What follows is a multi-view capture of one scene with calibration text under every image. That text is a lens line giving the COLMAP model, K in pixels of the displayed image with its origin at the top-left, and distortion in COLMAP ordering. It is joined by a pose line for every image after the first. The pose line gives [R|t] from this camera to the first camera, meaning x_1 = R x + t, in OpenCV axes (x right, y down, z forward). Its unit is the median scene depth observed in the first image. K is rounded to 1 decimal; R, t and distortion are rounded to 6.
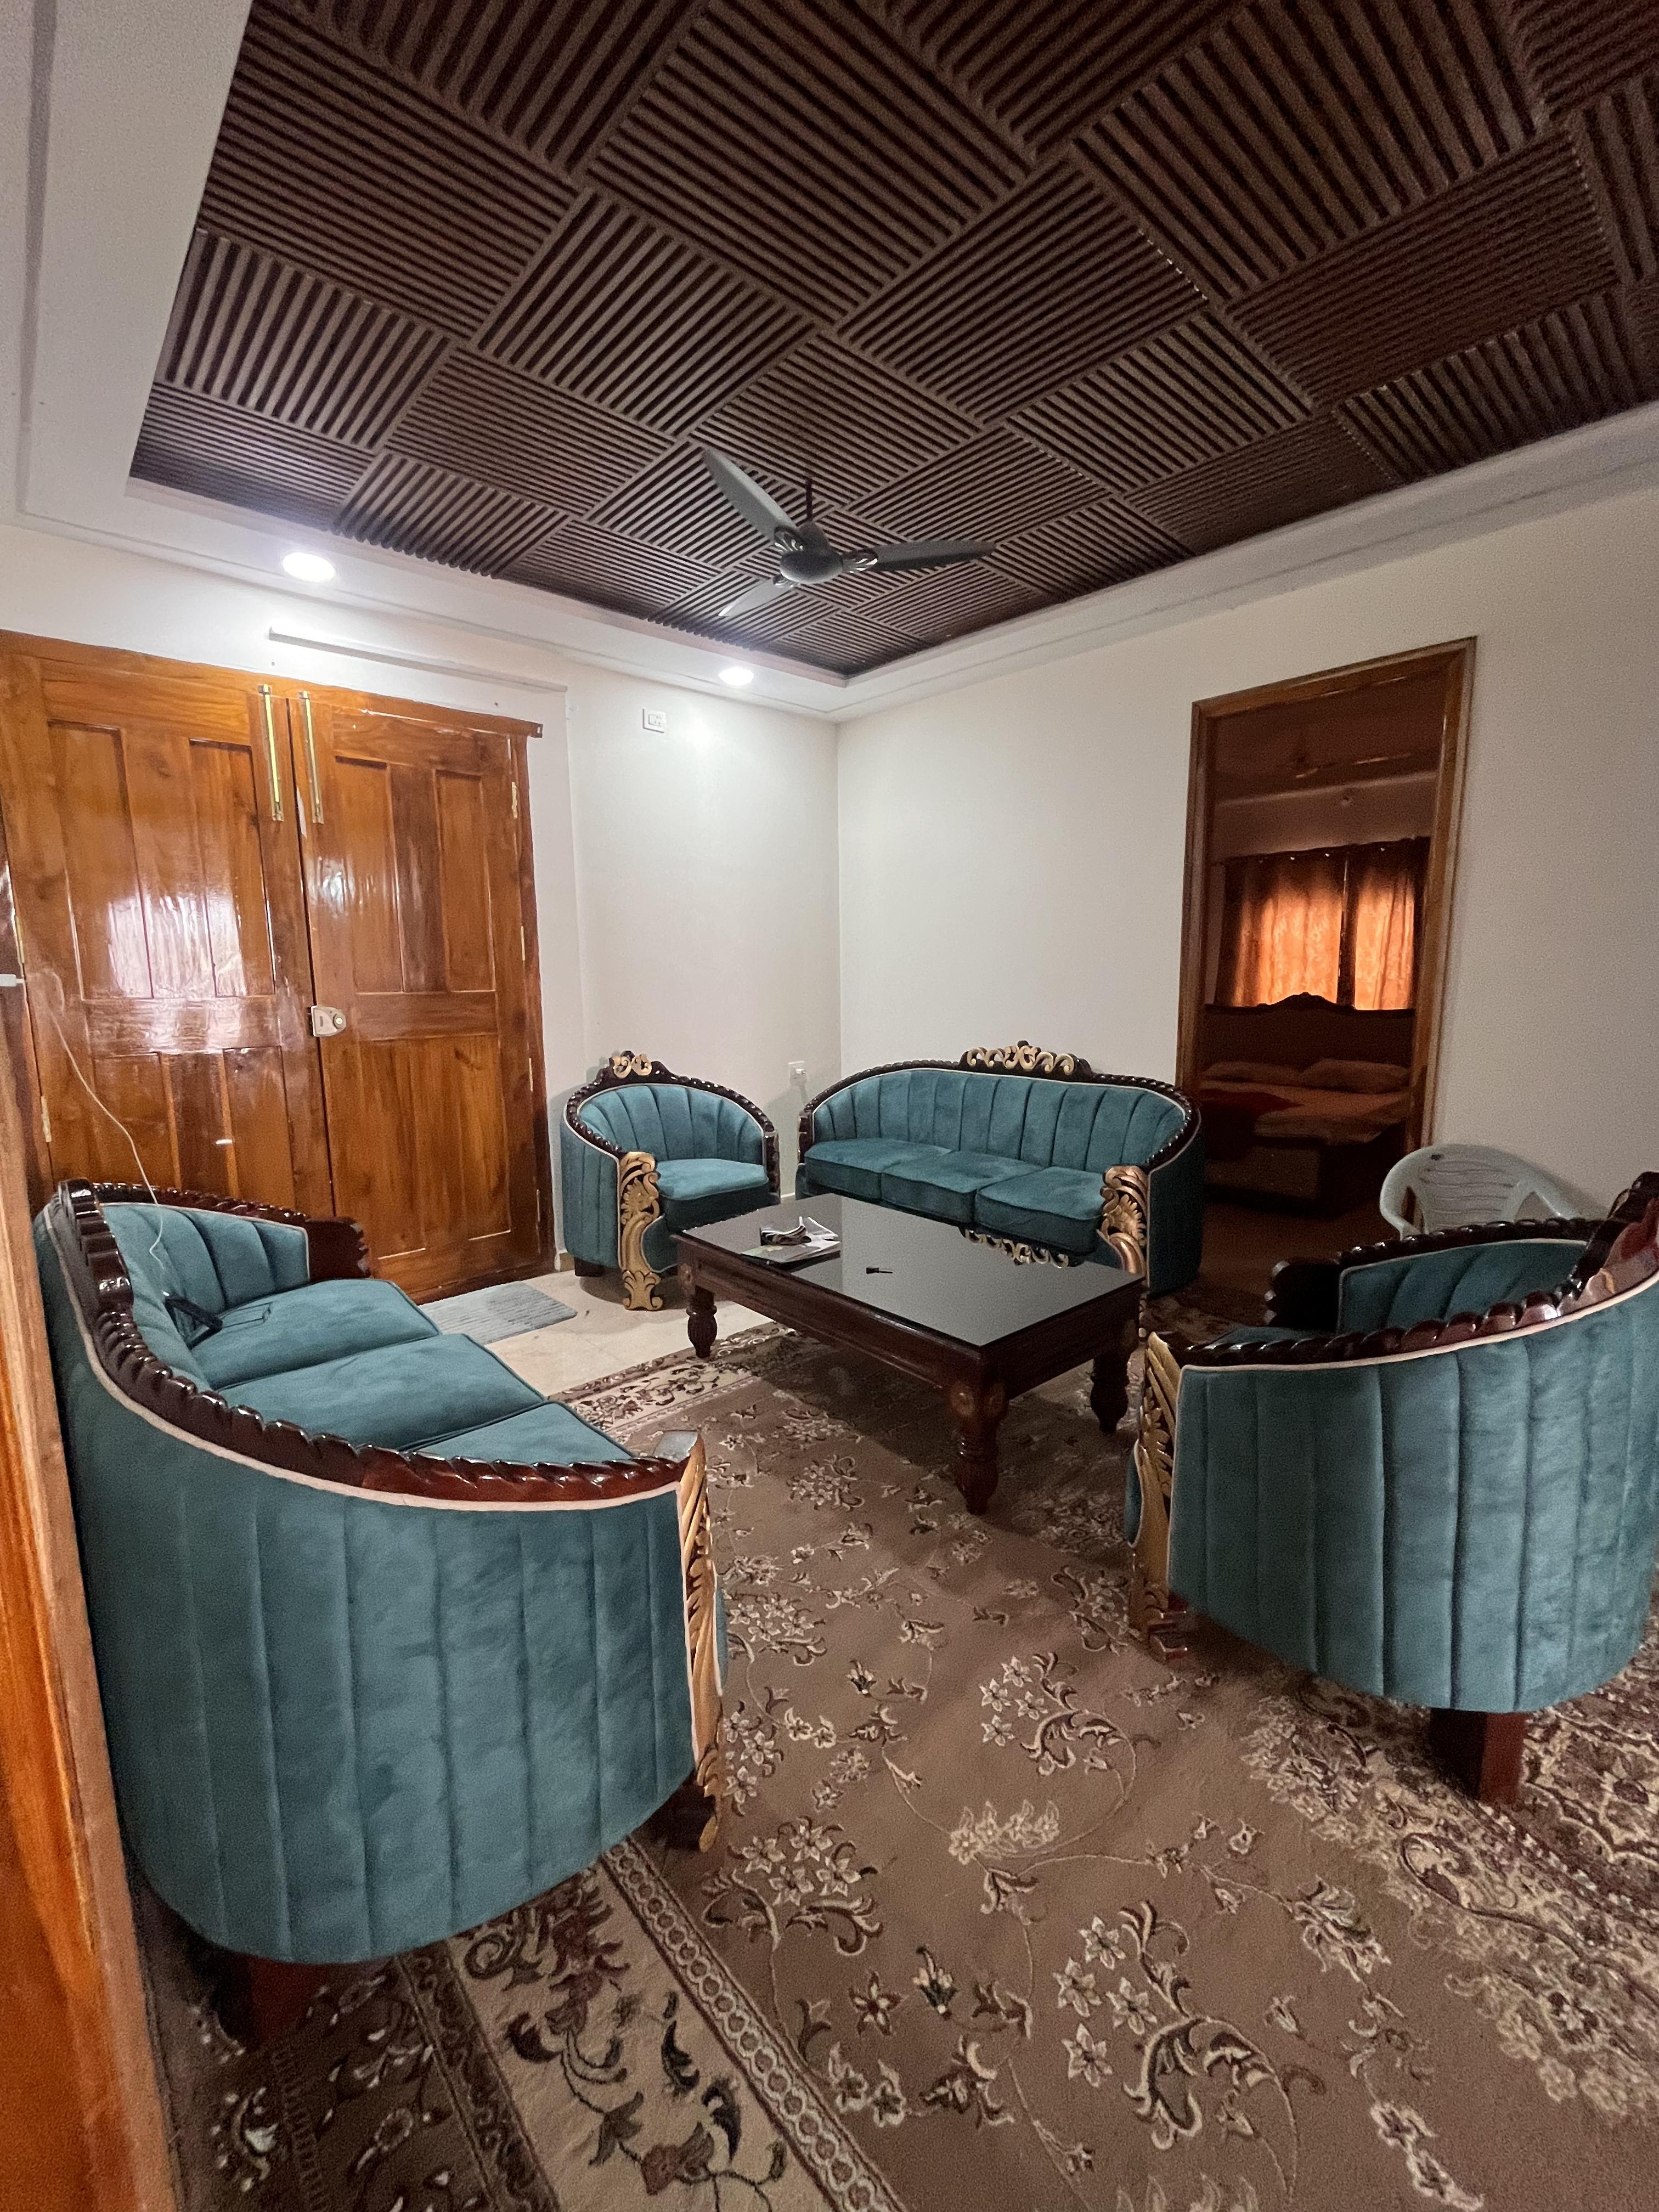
lens RADIAL K [[916.6, 0, 829.5], [0, 916.6, 1106.0], [0, 0, 1]] dist [-0.000970, 0.000076]
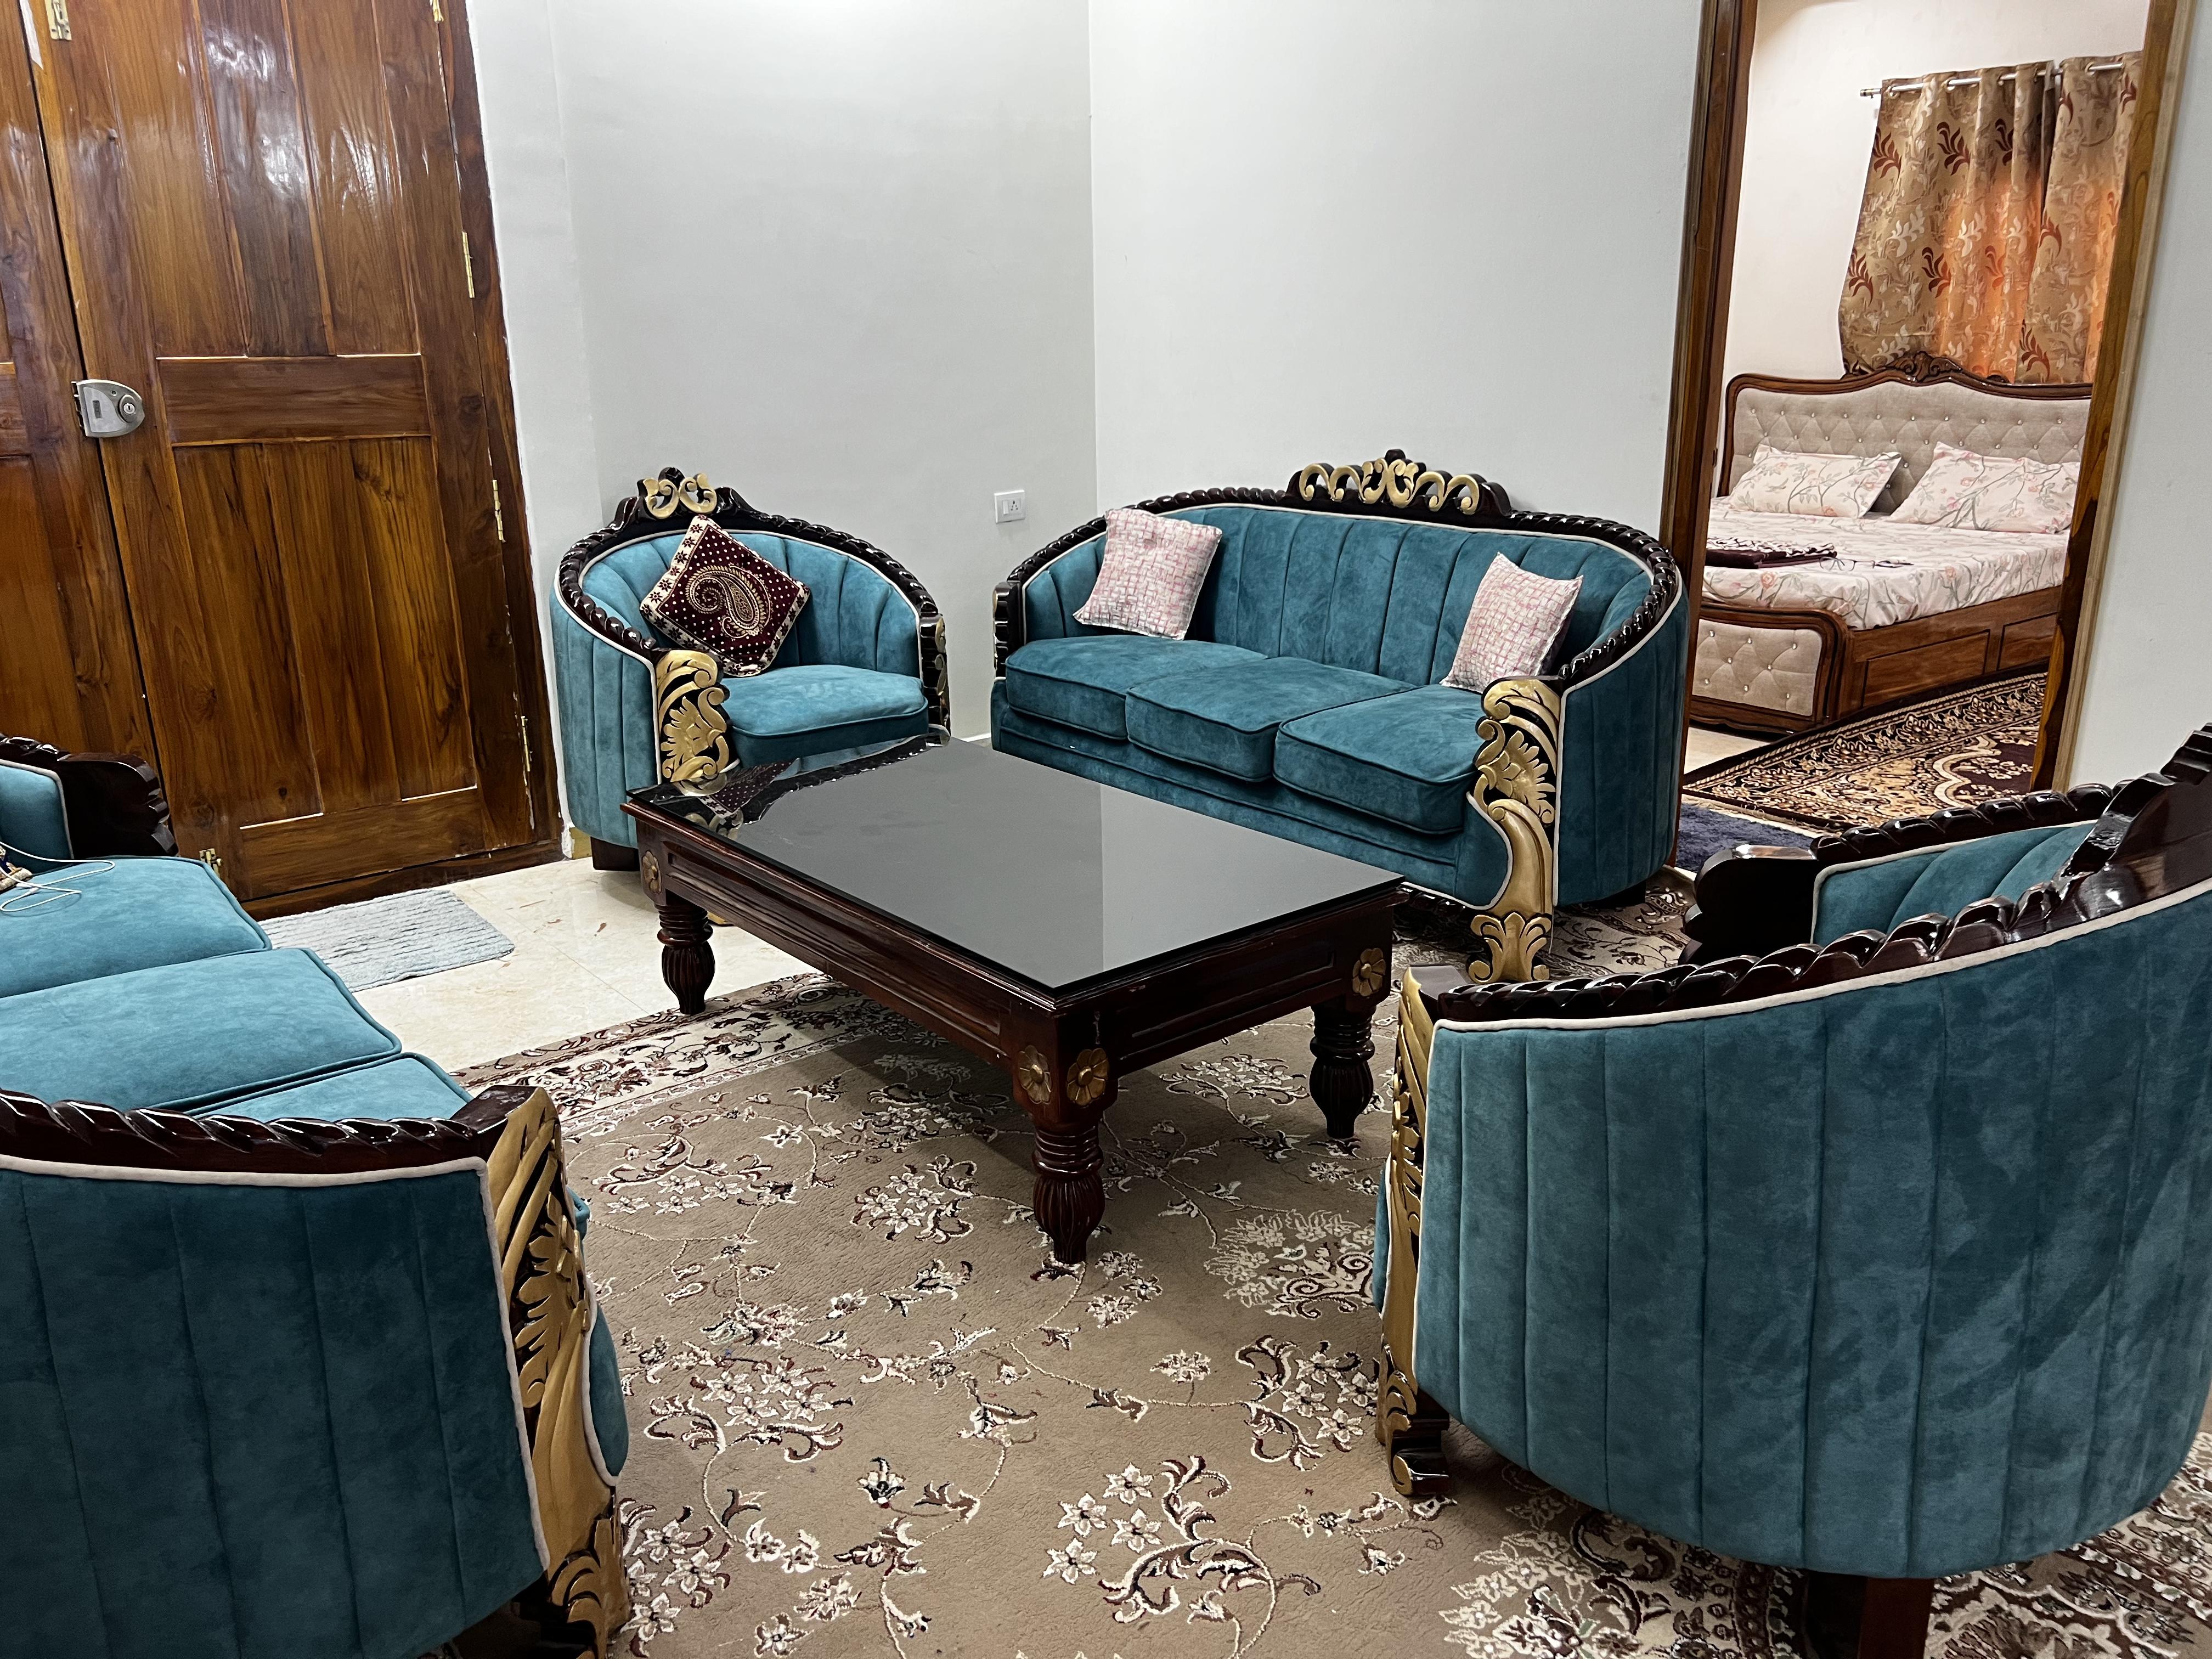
lens RADIAL K [[1714.6, 0, 1106.0], [0, 1714.6, 829.5], [0, 0, 1]] dist [0.039066, 0.000261]
pose [[0.997840, 0.014475, -0.064084, 0.126236], [-0.005209, 0.989786, 0.142468, 0.007250], [0.065491, -0.141827, 0.987723, -0.045310]]
